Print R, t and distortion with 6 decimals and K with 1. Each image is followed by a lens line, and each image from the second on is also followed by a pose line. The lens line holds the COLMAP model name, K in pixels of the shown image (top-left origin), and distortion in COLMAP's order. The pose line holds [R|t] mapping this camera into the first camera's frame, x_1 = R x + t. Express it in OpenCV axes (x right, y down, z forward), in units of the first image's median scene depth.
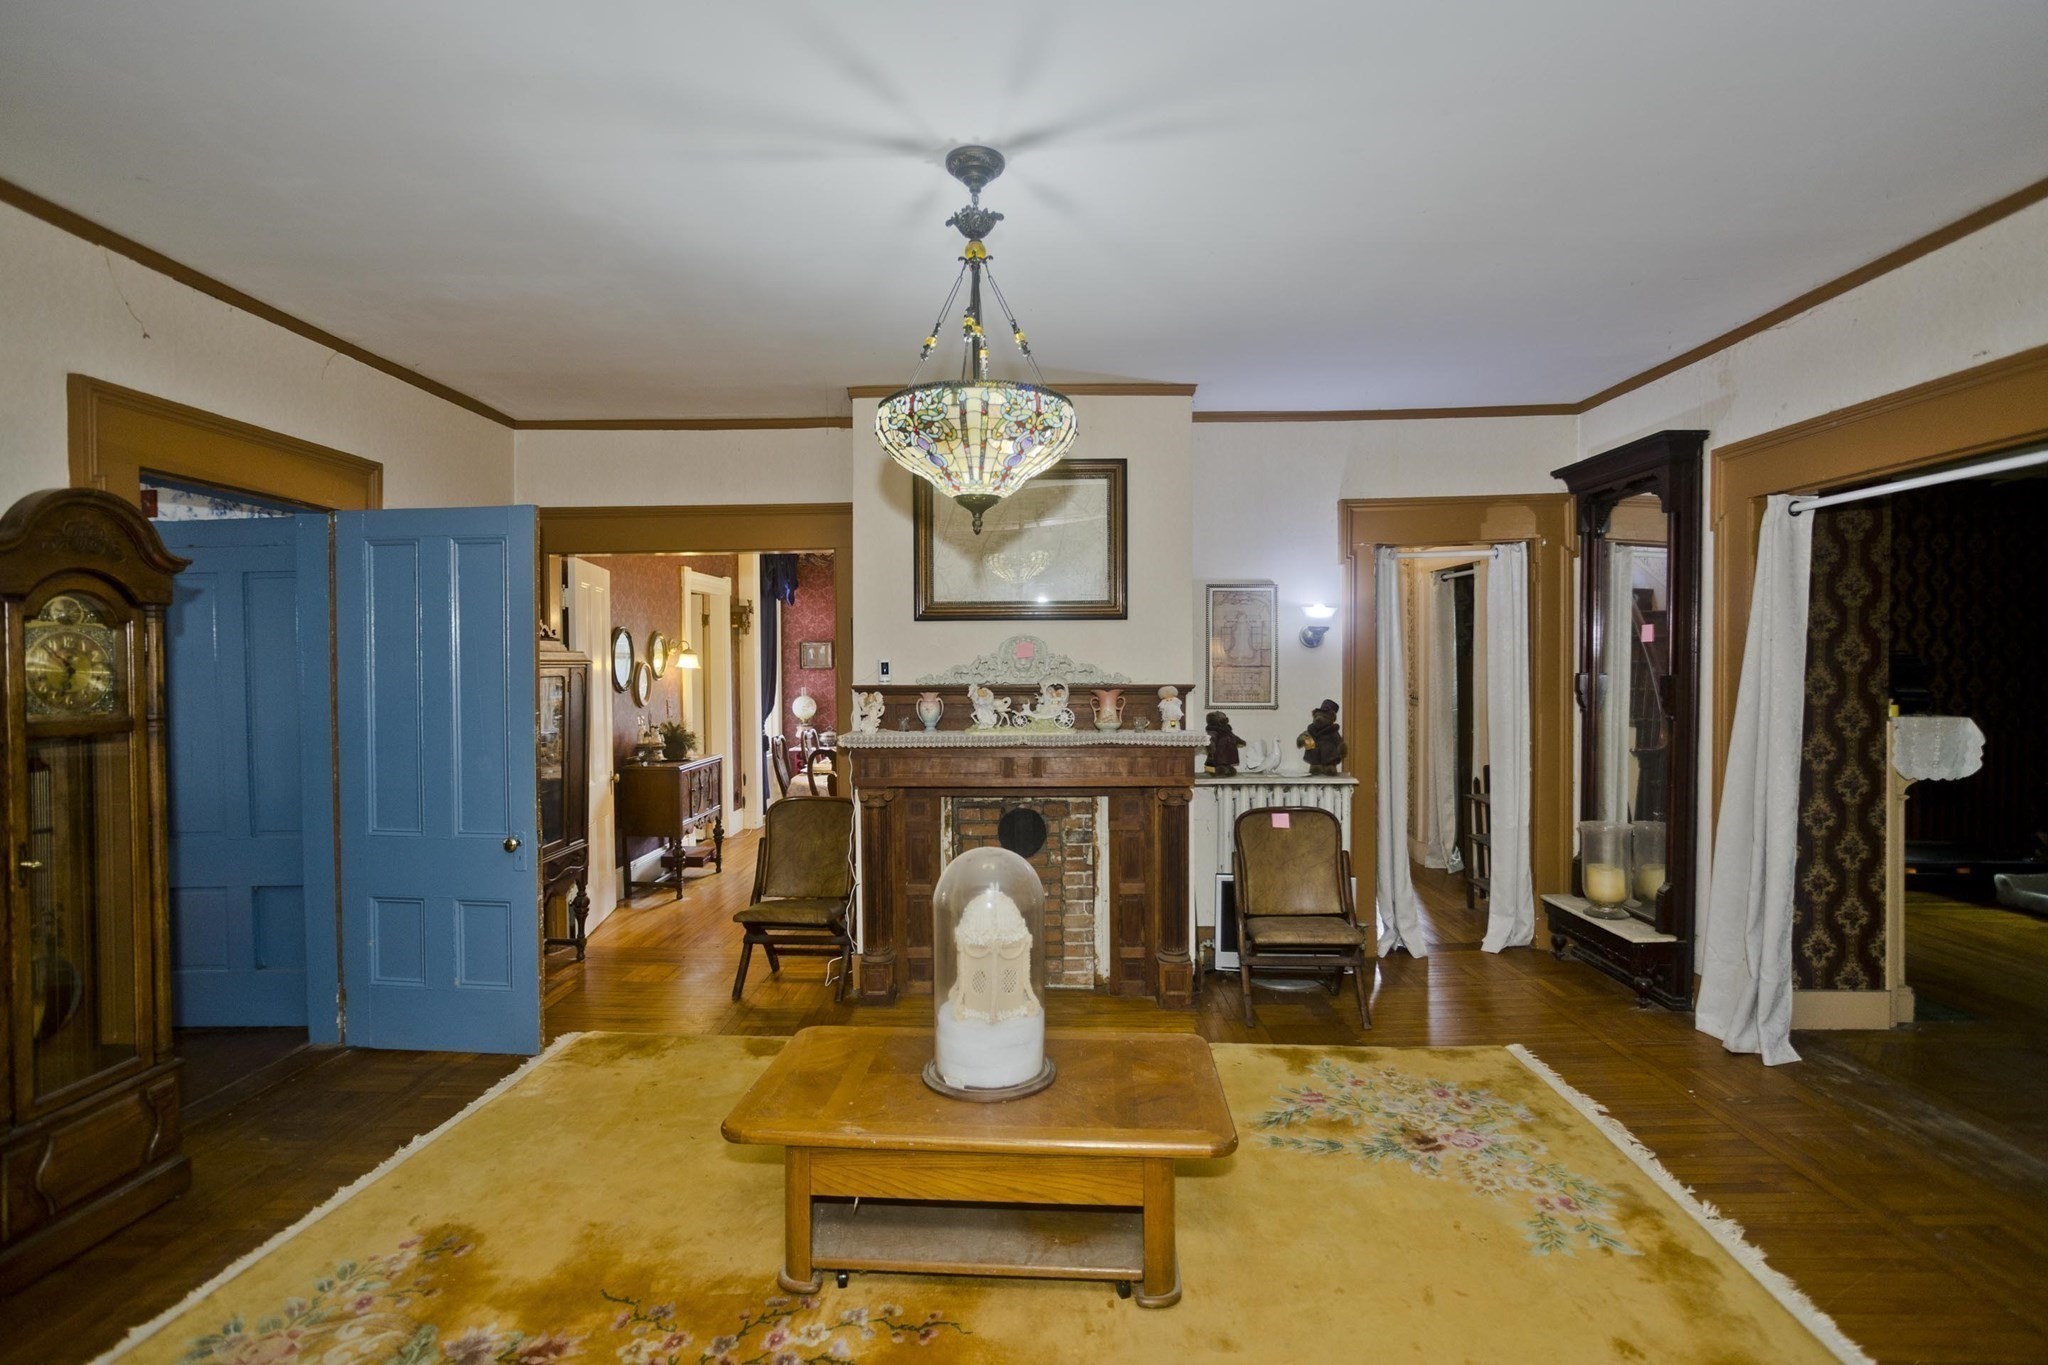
lens RADIAL K [[974.8, 0, 1026.5], [0, 974.8, 672.8], [0, 0, 1]] dist [-0.066318, 0.038205]
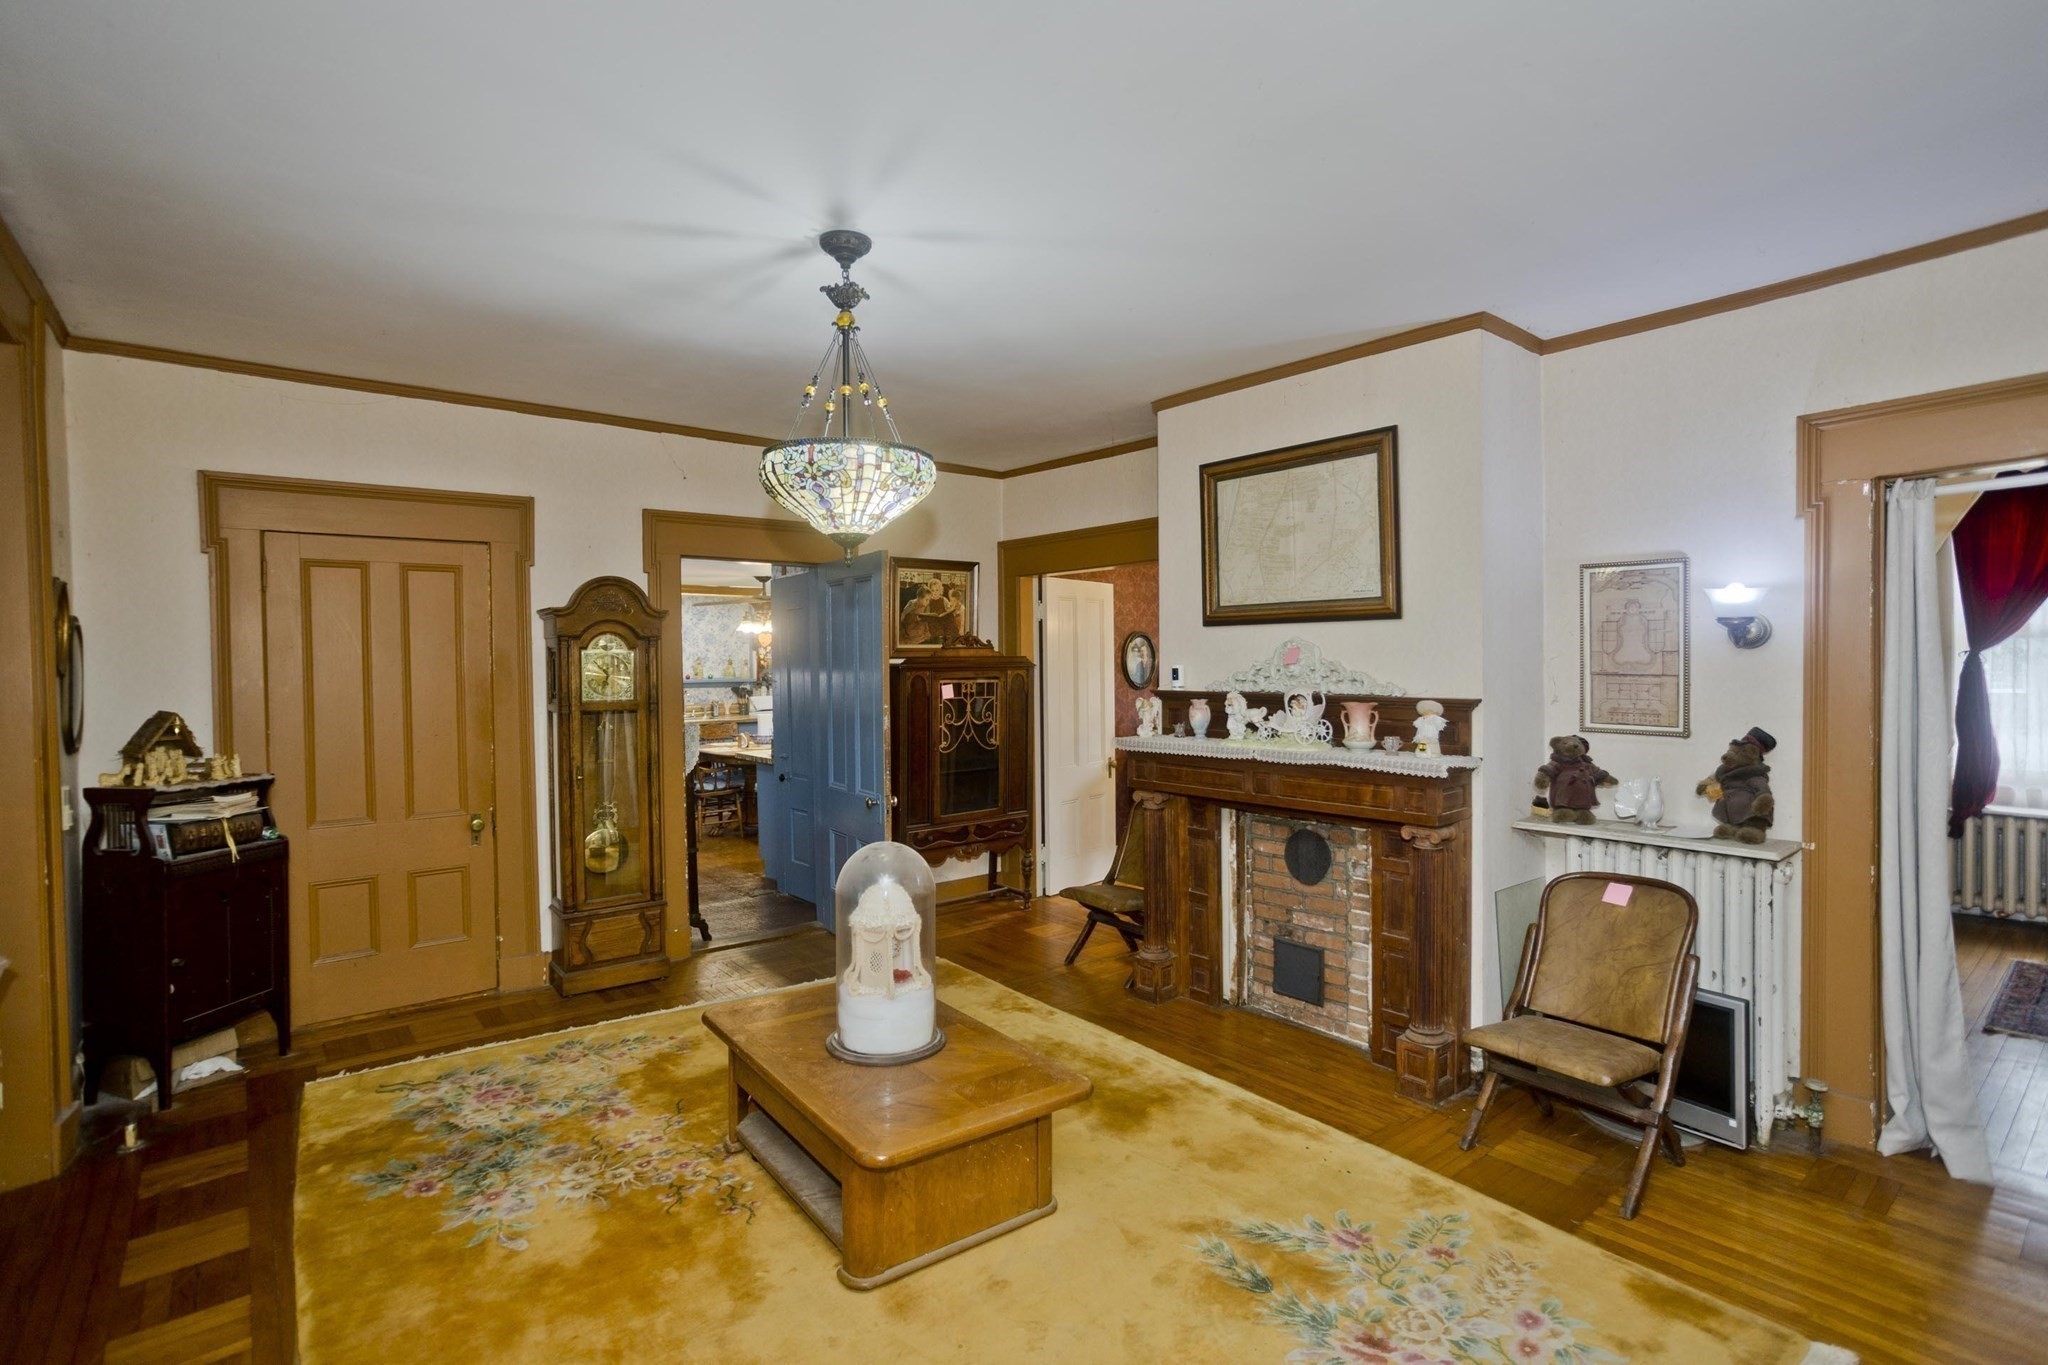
lens RADIAL K [[974.8, 0, 1026.5], [0, 974.8, 672.8], [0, 0, 1]] dist [-0.066318, 0.038205]
pose [[0.648940, 0.010954, -0.760761, 0.524691], [-0.002893, 0.999925, 0.011930, -0.017236], [0.760834, -0.005541, 0.648922, 0.223555]]
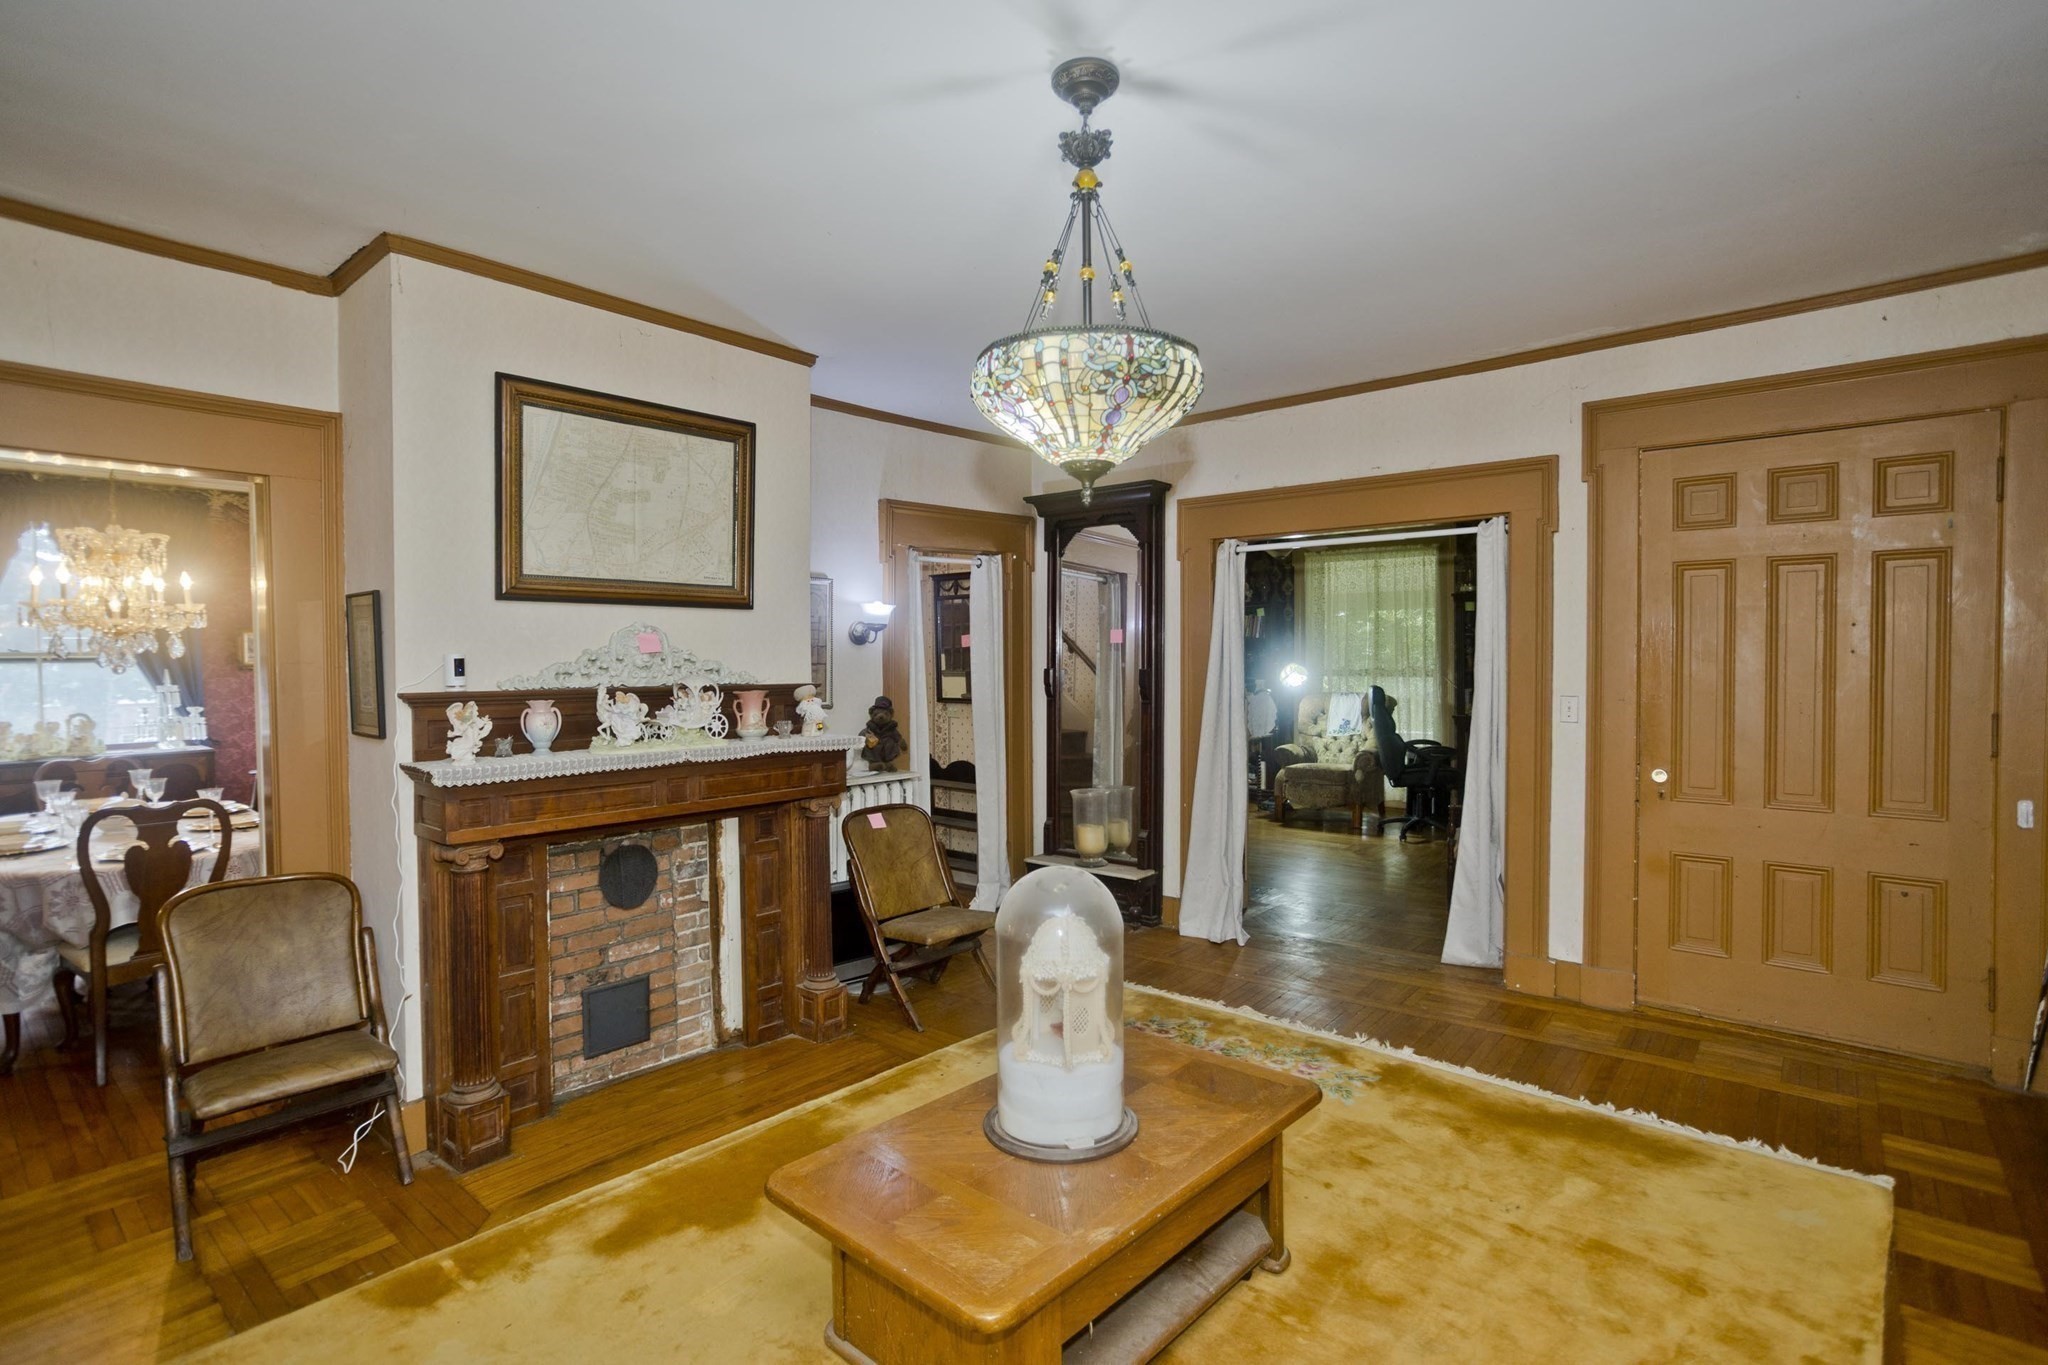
lens RADIAL K [[974.8, 0, 1026.5], [0, 974.8, 672.8], [0, 0, 1]] dist [-0.066318, 0.038205]
pose [[0.628014, -0.009100, 0.778149, -0.415950], [0.009987, 0.999944, 0.003634, 0.001060], [-0.778138, 0.005489, 0.628069, 0.271662]]
